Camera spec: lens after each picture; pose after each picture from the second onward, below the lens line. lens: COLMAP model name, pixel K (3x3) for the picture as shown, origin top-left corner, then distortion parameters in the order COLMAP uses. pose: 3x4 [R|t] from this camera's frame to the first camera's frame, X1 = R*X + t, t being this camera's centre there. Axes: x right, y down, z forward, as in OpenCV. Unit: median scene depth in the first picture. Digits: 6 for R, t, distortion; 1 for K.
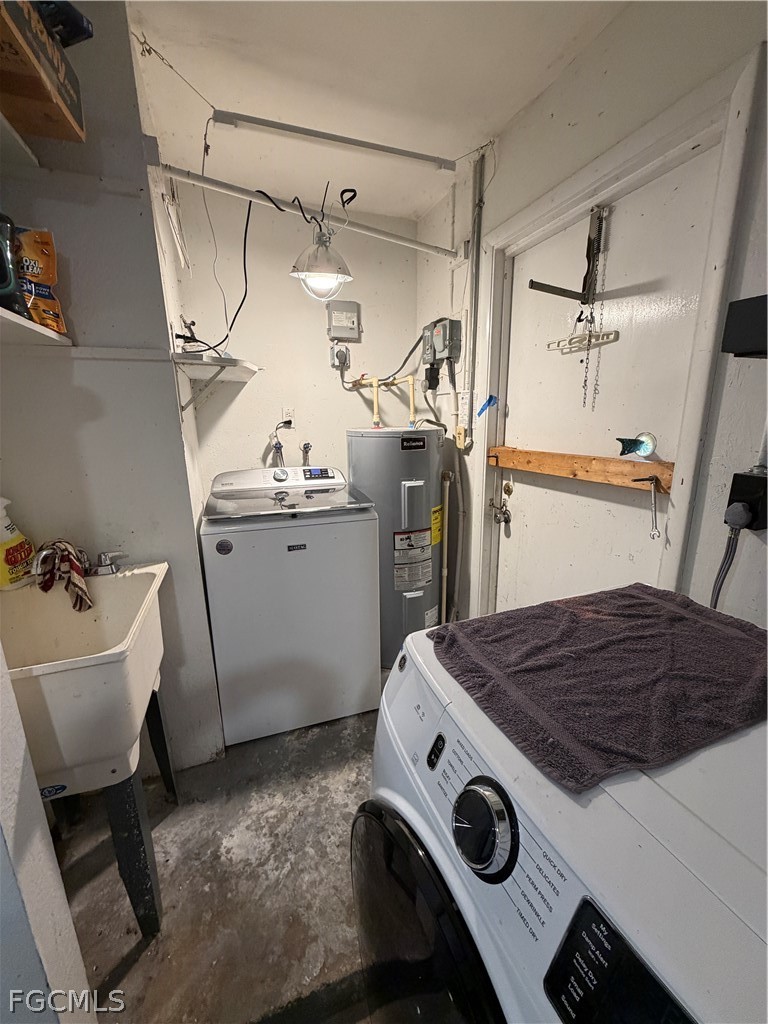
lens RADIAL K [[409.5, 0, 385.3], [0, 409.5, 512.1], [0, 0, 1]] dist [0.002596, -0.000215]
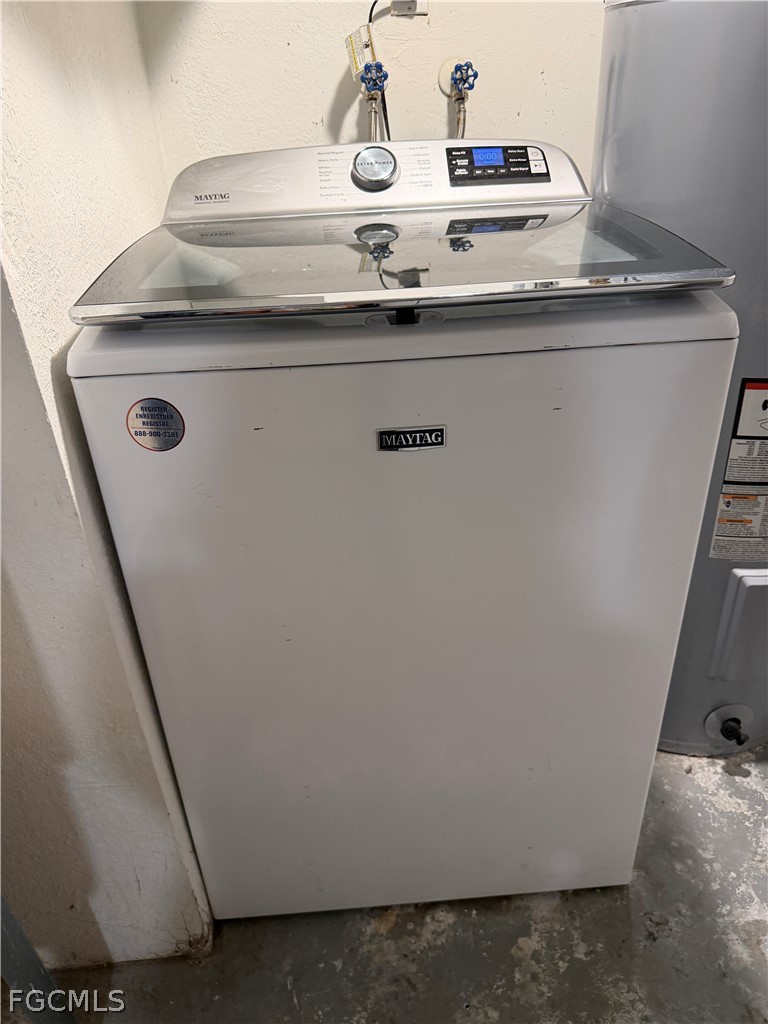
lens RADIAL K [[722.2, 0, 389.7], [0, 722.2, 512.5], [0, 0, 1]] dist [0.002054, -0.003200]
pose [[0.965214, 0.106476, -0.238798, -0.084546], [-0.029088, 0.951383, 0.306635, -0.009133], [0.259838, -0.289022, 0.921385, 0.414215]]
